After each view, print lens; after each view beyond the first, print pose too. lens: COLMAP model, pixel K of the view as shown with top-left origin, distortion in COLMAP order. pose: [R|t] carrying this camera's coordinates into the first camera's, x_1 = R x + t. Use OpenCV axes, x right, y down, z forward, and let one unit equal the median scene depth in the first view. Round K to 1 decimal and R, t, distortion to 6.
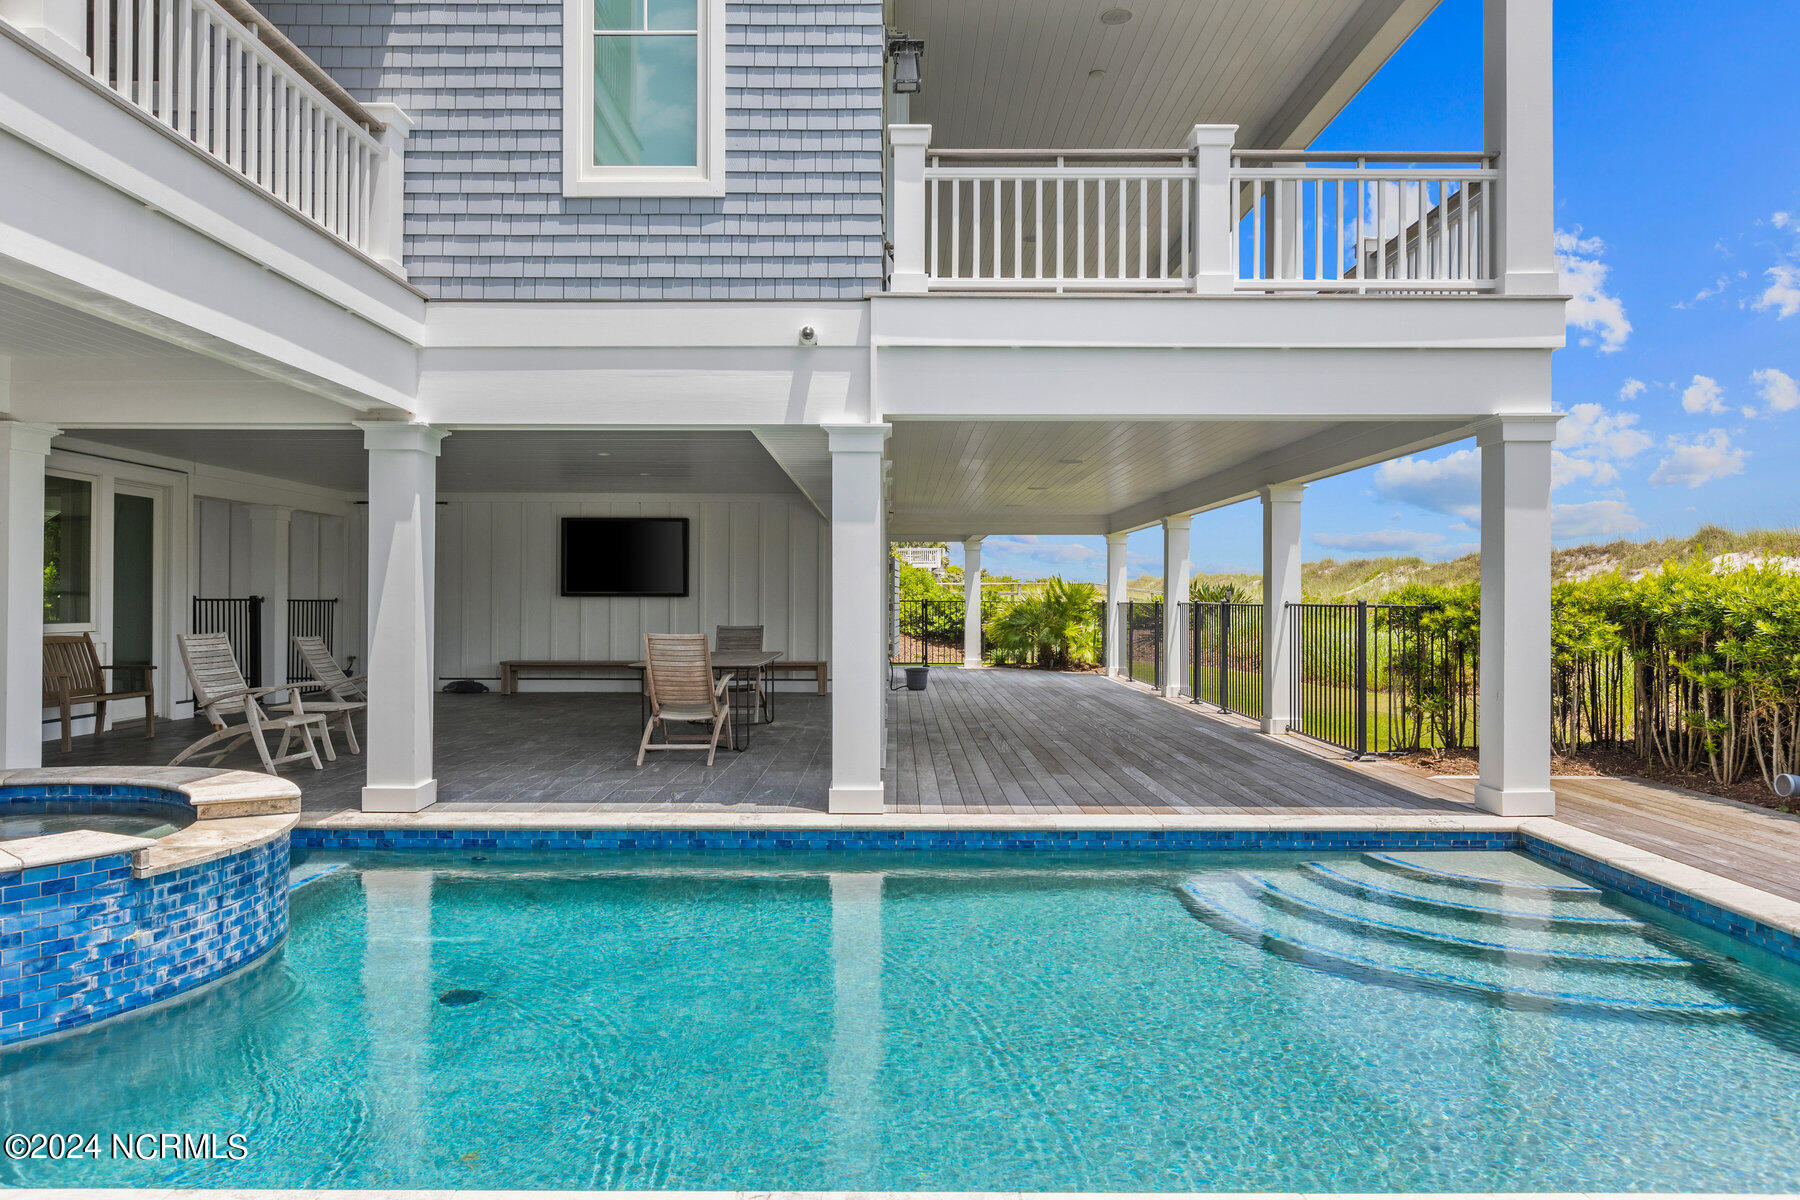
lens RADIAL K [[1160.7, 0, 900.0], [0, 1160.7, 600.0], [0, 0, 1]] dist [-0.004116, 0.001429]
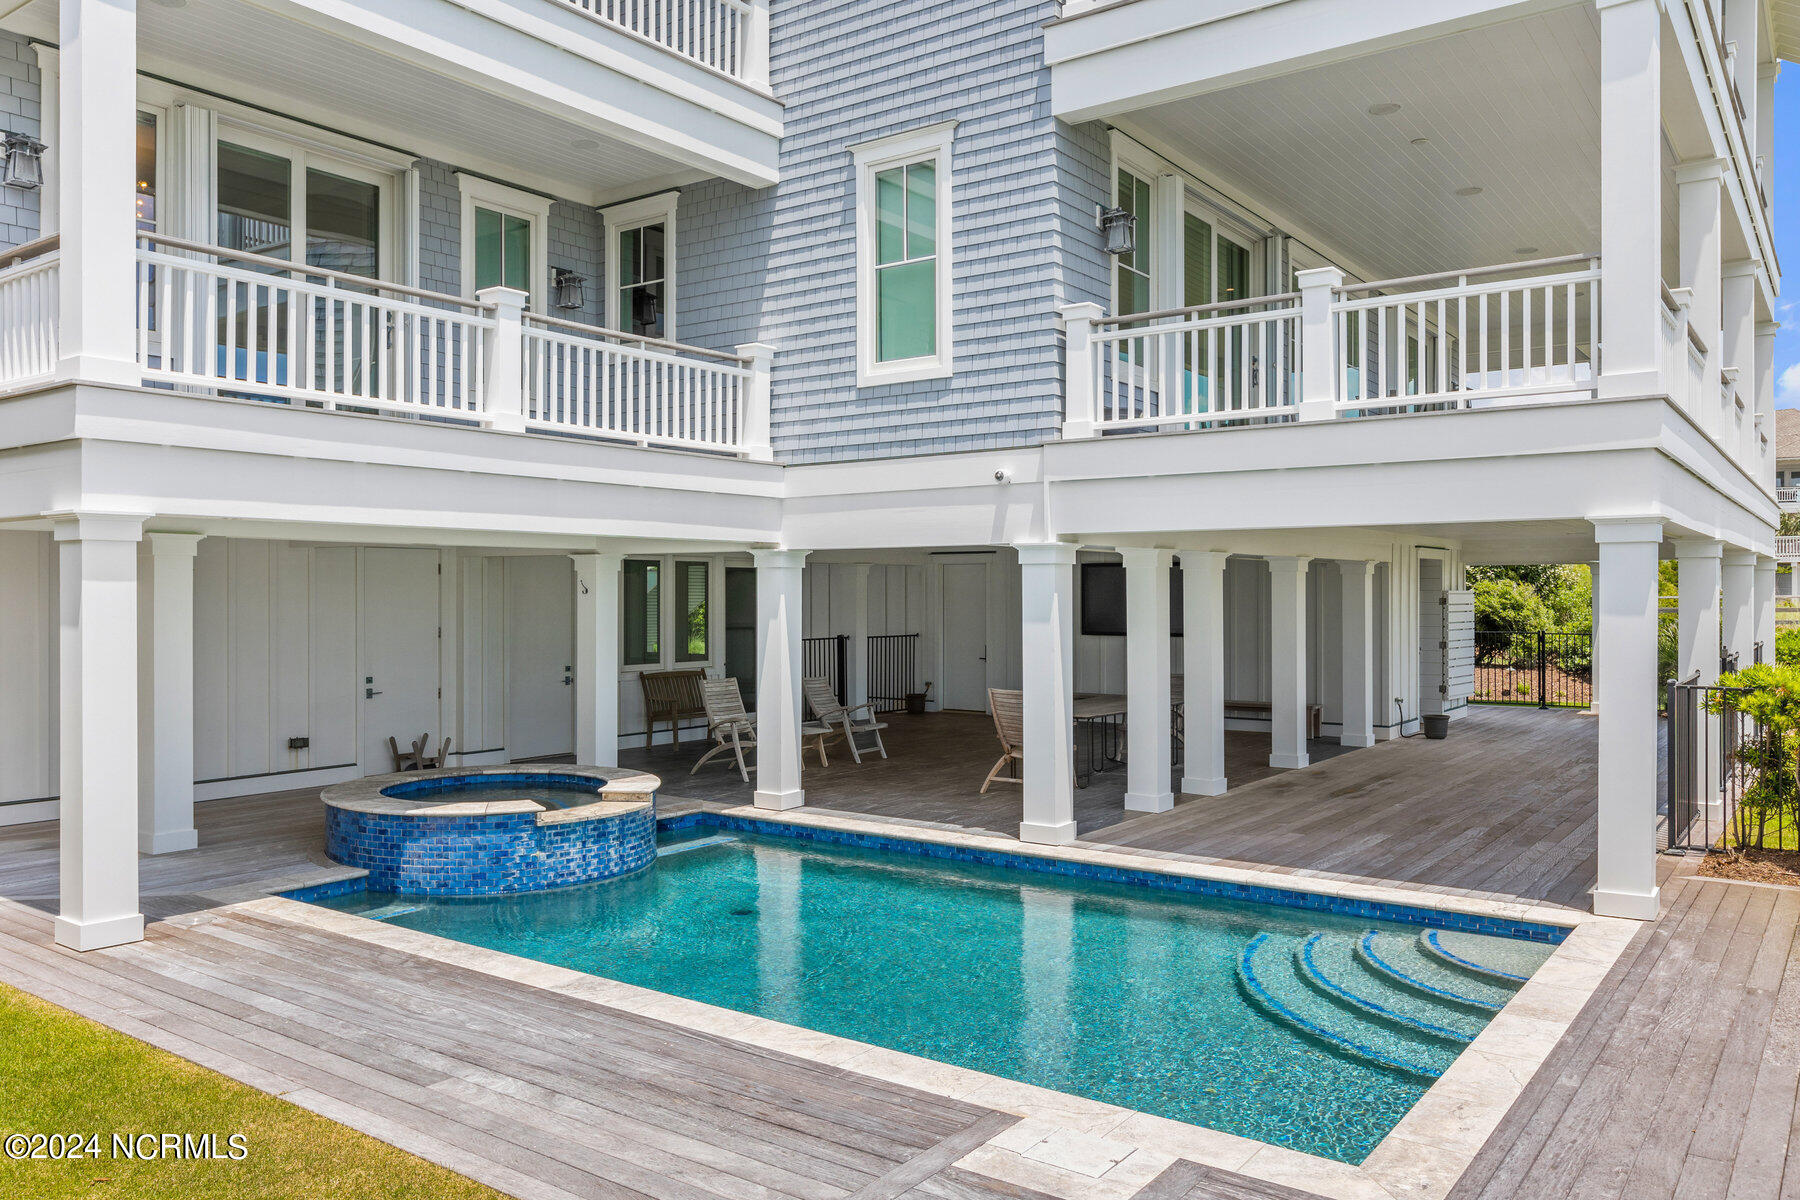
lens RADIAL K [[1351.0, 0, 900.0], [0, 1351.0, 600.0], [0, 0, 1]] dist [-0.002531, -0.002831]
pose [[0.805161, 0.000322, -0.593056, 0.733097], [0.003135, 0.999984, 0.004801, -0.095376], [0.593047, -0.005725, 0.805147, -0.303378]]
